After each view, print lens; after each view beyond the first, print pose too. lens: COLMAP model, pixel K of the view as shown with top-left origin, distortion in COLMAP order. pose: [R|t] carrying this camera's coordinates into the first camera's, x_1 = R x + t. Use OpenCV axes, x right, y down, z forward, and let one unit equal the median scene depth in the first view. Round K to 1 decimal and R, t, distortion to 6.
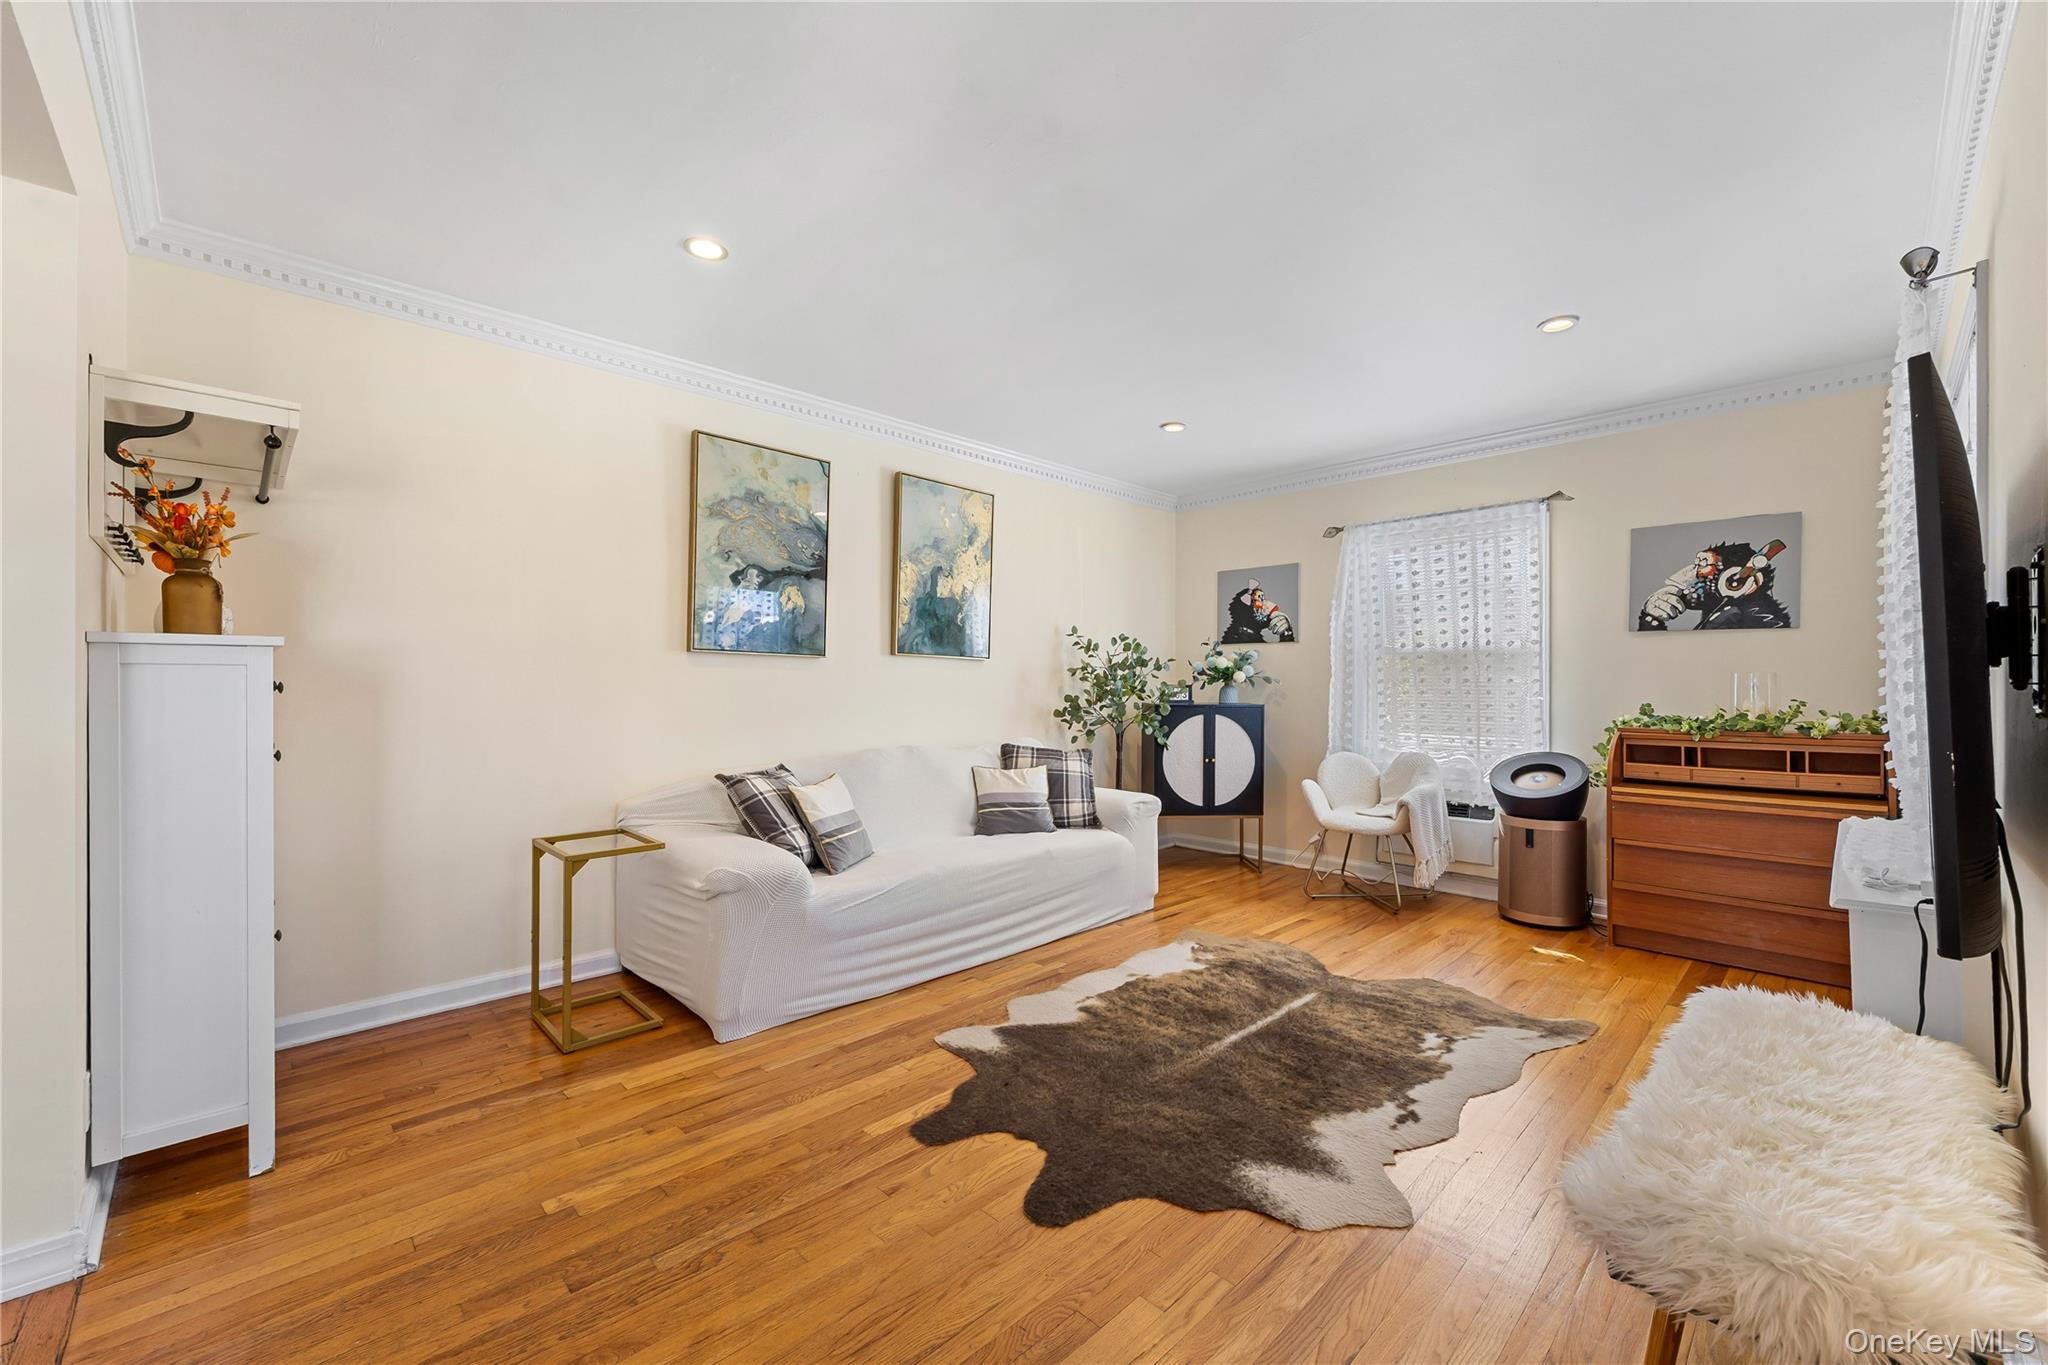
lens RADIAL K [[798.0, 0, 1026.2], [0, 798.0, 686.7], [0, 0, 1]] dist [-0.002469, 0.000013]
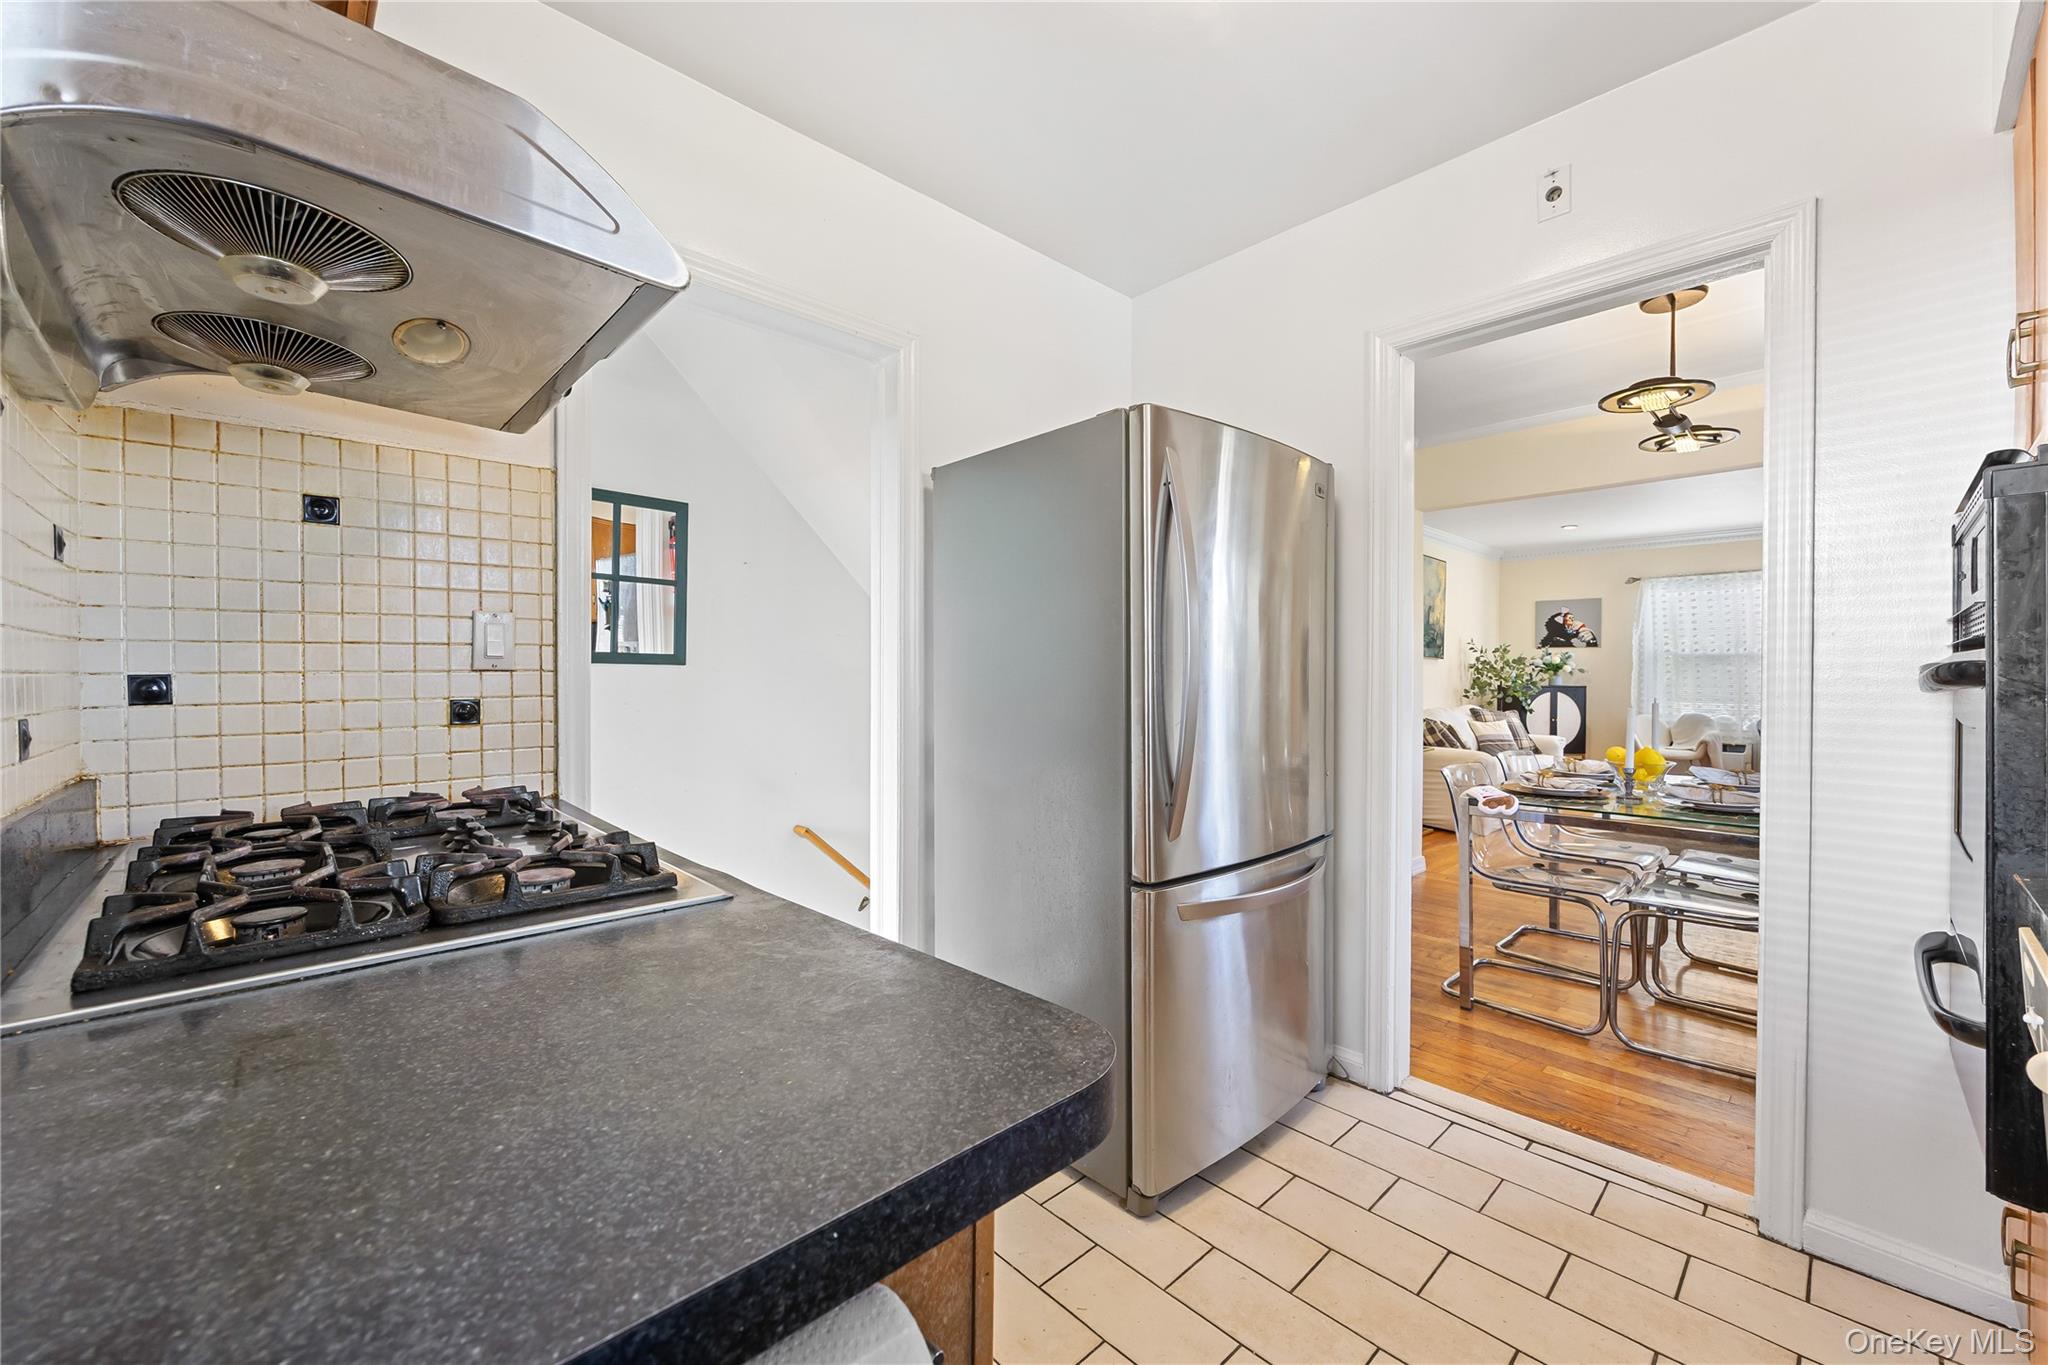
lens RADIAL K [[798.0, 0, 1025.2], [0, 798.0, 680.3], [0, 0, 1]] dist [-0.002469, 0.000013]
pose [[0.999945, 0.003936, -0.009721, -1.246069], [-0.003858, 0.999960, 0.008043, 0.003912], [0.009753, -0.008005, 0.999920, -0.961747]]
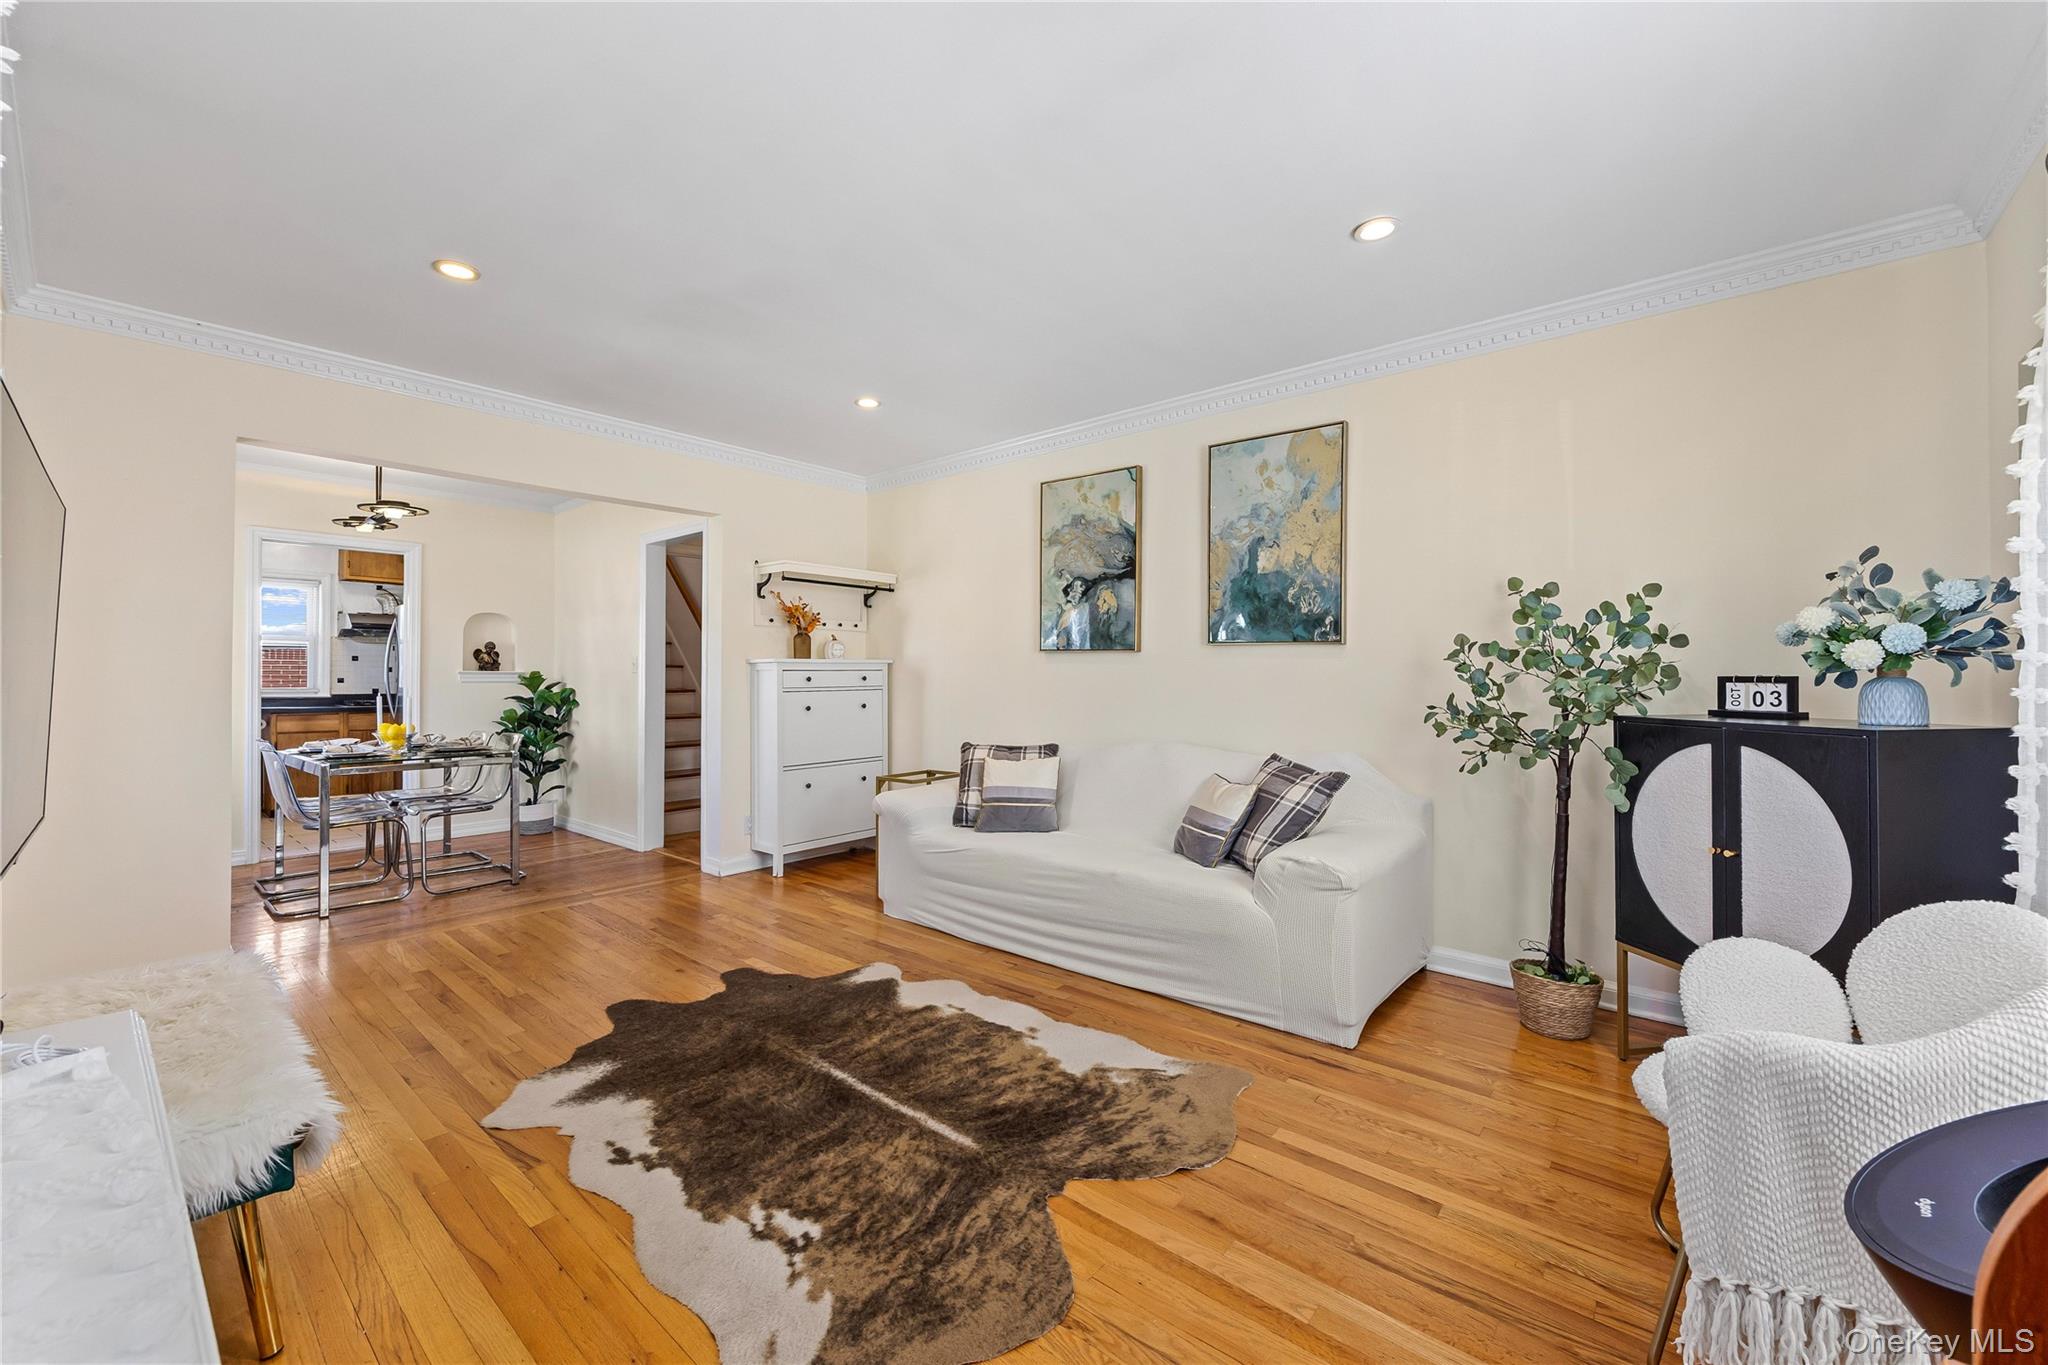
lens RADIAL K [[798.0, 0, 1031.5], [0, 798.0, 676.0], [0, 0, 1]] dist [-0.002469, 0.000013]
pose [[0.115483, -0.002315, -0.993307, 0.915230], [0.000720, 0.999997, -0.002247, -0.002786], [0.993309, -0.000455, 0.115485, 0.866948]]
